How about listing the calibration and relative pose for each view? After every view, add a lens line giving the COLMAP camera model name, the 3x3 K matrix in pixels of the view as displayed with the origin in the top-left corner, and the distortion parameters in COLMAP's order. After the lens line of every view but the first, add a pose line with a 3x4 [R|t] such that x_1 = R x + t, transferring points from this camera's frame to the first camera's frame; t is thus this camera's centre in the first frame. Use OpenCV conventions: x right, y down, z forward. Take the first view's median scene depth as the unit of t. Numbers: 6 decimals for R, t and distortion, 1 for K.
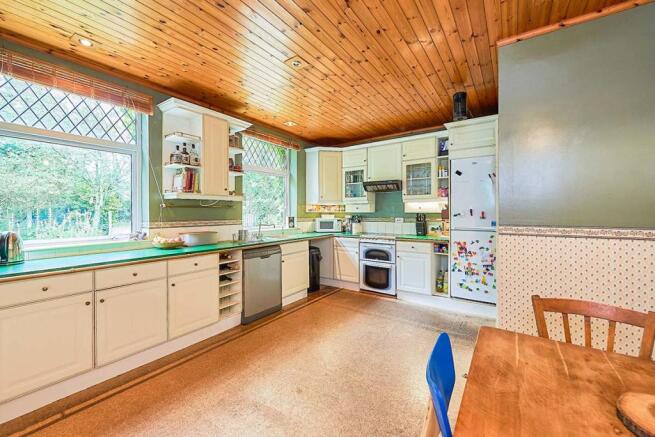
lens RADIAL K [[262.3, 0, 329.5], [0, 262.3, 214.1], [0, 0, 1]] dist [-0.002078, 0.000365]
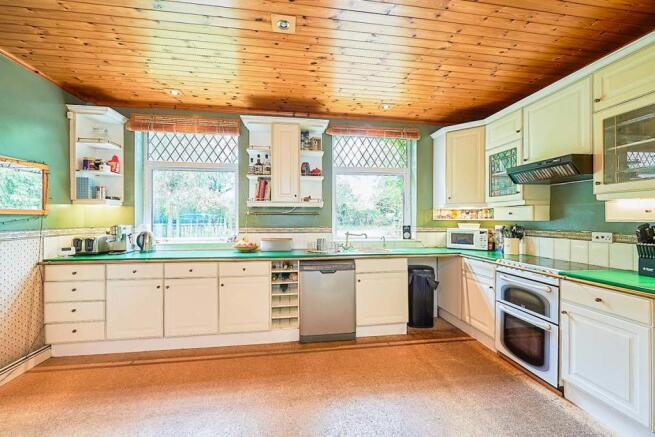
lens RADIAL K [[262.3, 0, 328.9], [0, 262.3, 219.9], [0, 0, 1]] dist [-0.002078, 0.000365]
pose [[0.684583, 0.007982, -0.728891, 0.347121], [-0.008417, 0.999960, 0.003045, -0.007900], [0.728886, 0.004051, 0.684623, 0.382769]]
